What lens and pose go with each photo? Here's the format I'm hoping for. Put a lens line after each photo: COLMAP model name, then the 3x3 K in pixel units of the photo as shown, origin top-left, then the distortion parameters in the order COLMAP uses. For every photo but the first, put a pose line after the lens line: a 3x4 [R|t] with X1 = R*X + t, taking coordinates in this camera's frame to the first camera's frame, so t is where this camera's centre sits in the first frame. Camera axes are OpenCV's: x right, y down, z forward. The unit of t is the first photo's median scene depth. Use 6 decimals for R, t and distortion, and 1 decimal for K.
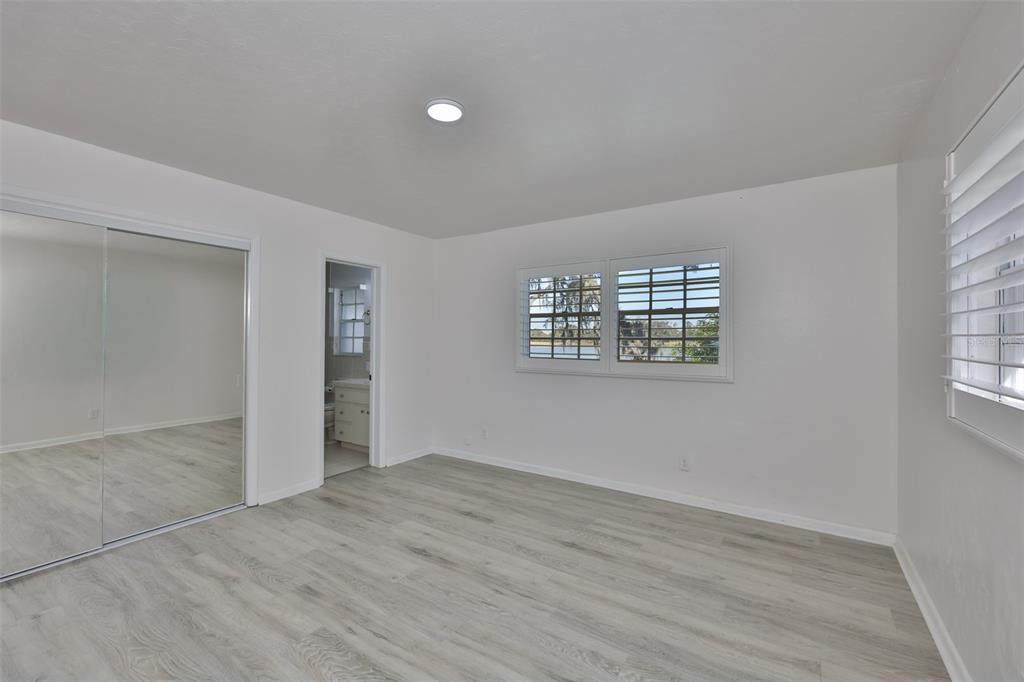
lens RADIAL K [[431.2, 0, 510.2], [0, 431.2, 338.1], [0, 0, 1]] dist [-0.001129, 0.000115]
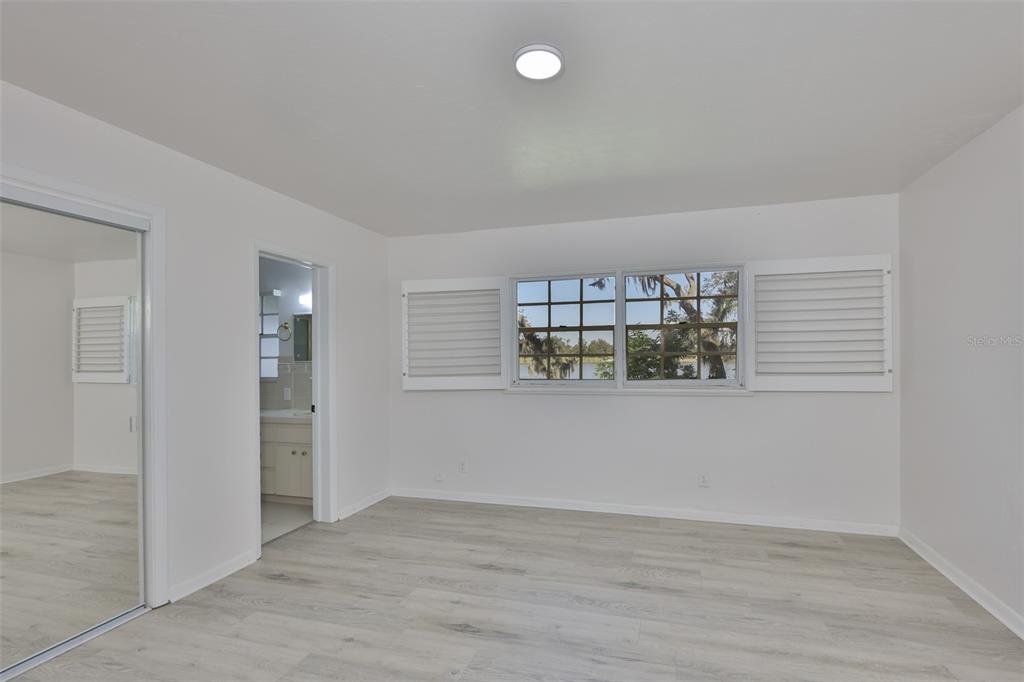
lens RADIAL K [[445.6, 0, 552.7], [0, 445.6, 357.0], [0, 0, 1]] dist [-0.001047, 0.000015]
pose [[0.948018, -0.014504, 0.317885, -0.264052], [0.013365, 0.999894, 0.005763, -0.000584], [-0.317935, -0.001215, 0.948112, 0.155599]]
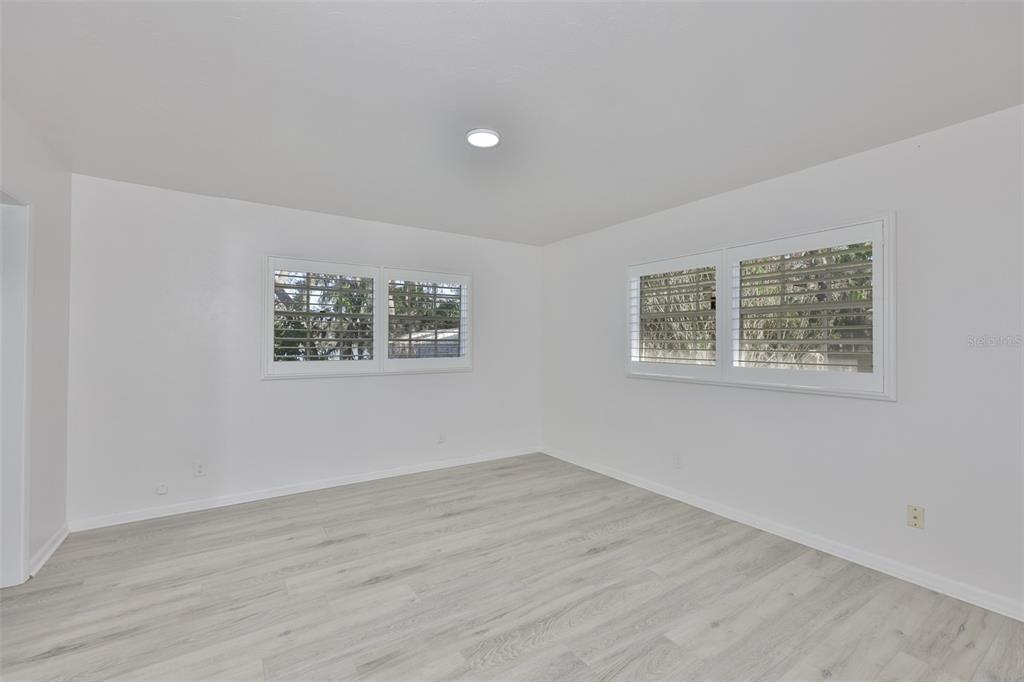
lens RADIAL K [[424.1, 0, 476.5], [0, 424.1, 340.5], [0, 0, 1]] dist [0.001667, 0.000213]
pose [[0.429672, -0.001559, 0.902984, -0.823229], [-0.004240, 0.999984, 0.003744, -0.028275], [-0.902975, -0.005437, 0.429659, 0.351649]]
